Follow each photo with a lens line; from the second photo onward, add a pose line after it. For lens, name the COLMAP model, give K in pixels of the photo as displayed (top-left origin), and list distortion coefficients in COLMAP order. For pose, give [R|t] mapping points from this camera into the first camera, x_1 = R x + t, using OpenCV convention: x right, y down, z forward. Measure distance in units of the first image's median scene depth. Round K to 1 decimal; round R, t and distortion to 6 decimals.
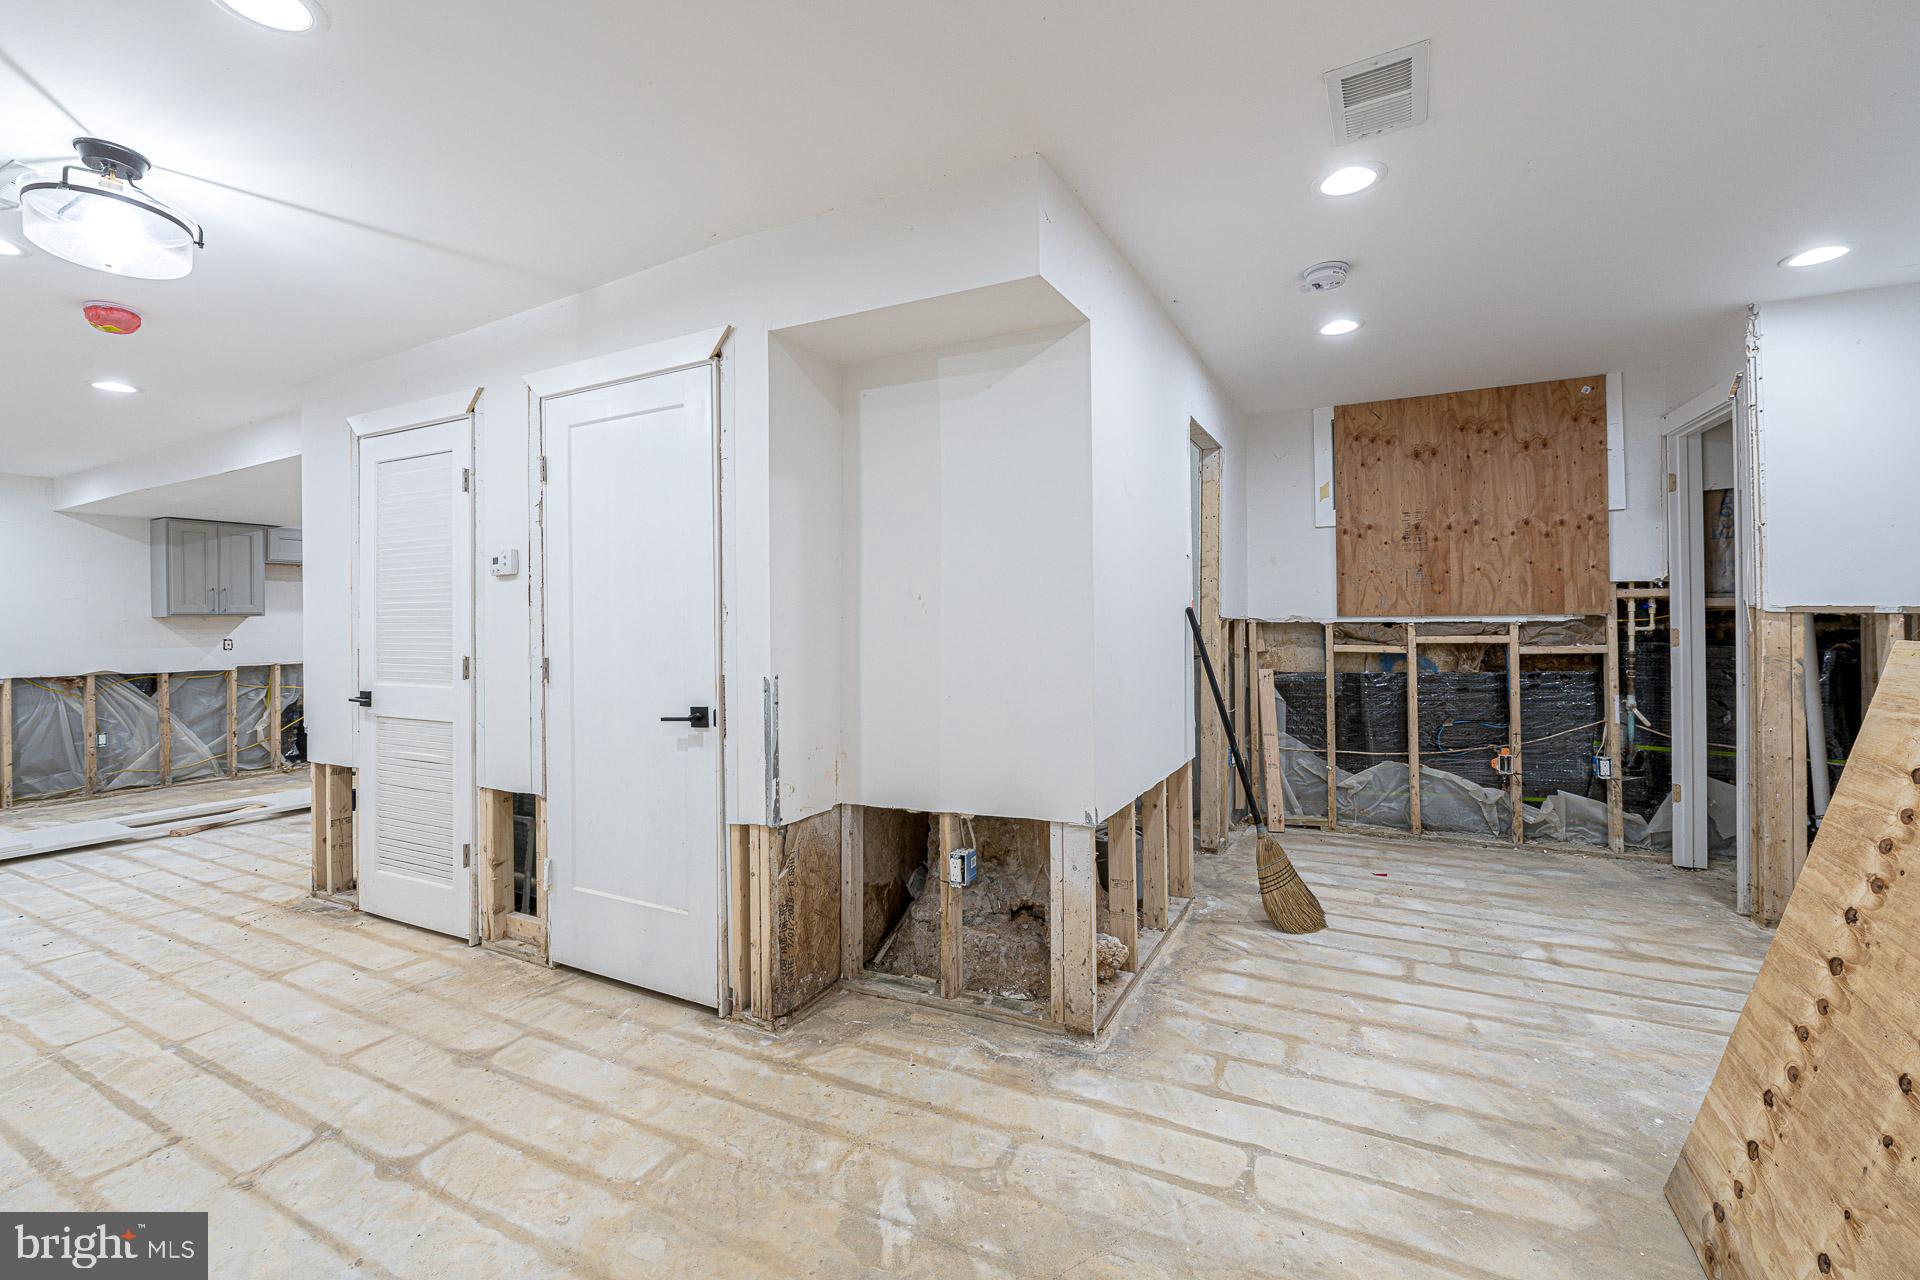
lens RADIAL K [[761.0, 0, 970.1], [0, 761.0, 614.2], [0, 0, 1]] dist [-0.007196, -0.001174]
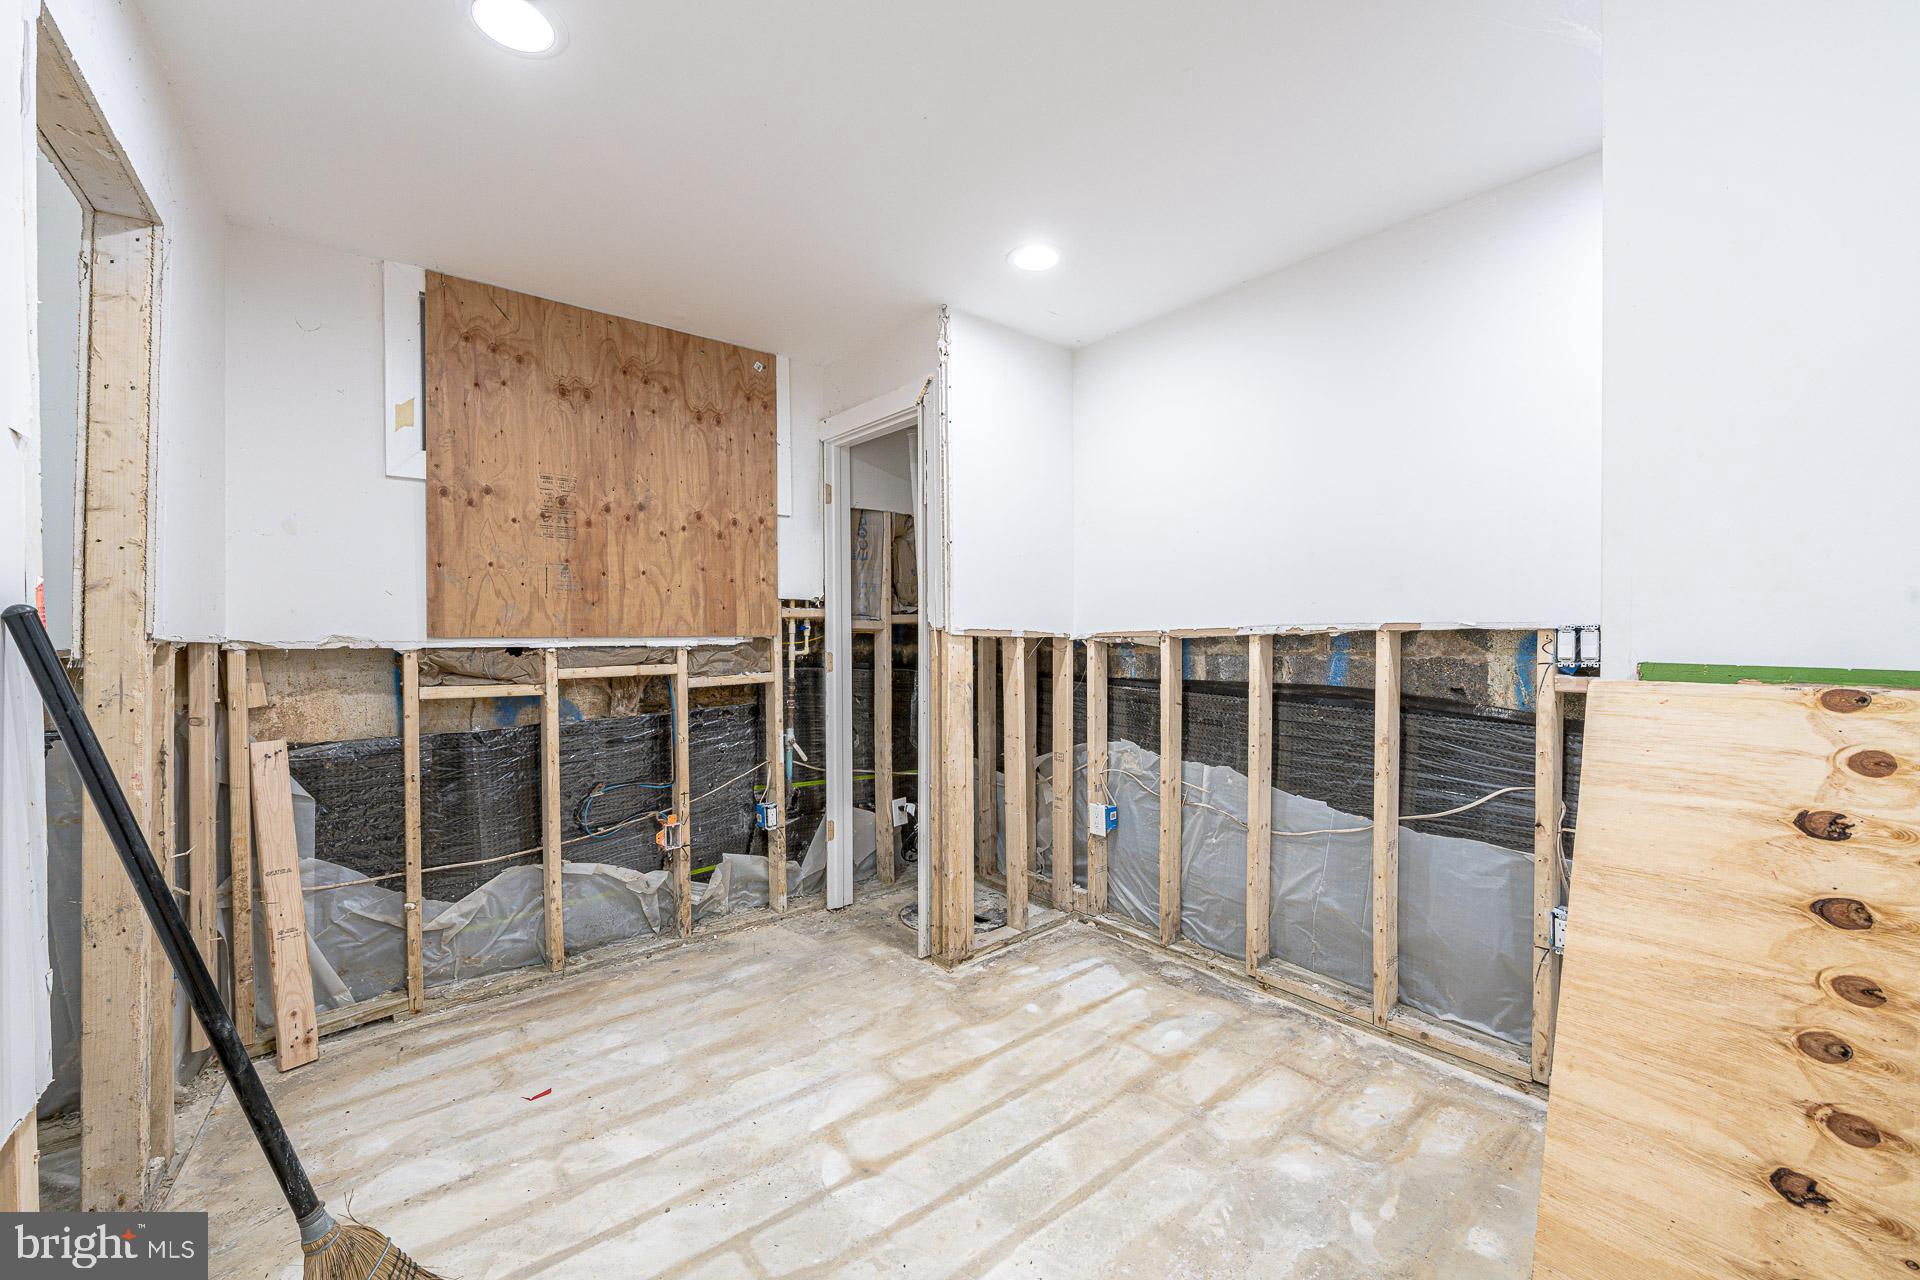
lens RADIAL K [[761.0, 0, 958.8], [0, 761.0, 637.4], [0, 0, 1]] dist [-0.007196, -0.001174]
pose [[0.411078, 0.004083, 0.911591, 0.138013], [-0.005754, 0.999982, -0.001884, 0.001589], [-0.911582, -0.004471, 0.411094, 0.435433]]
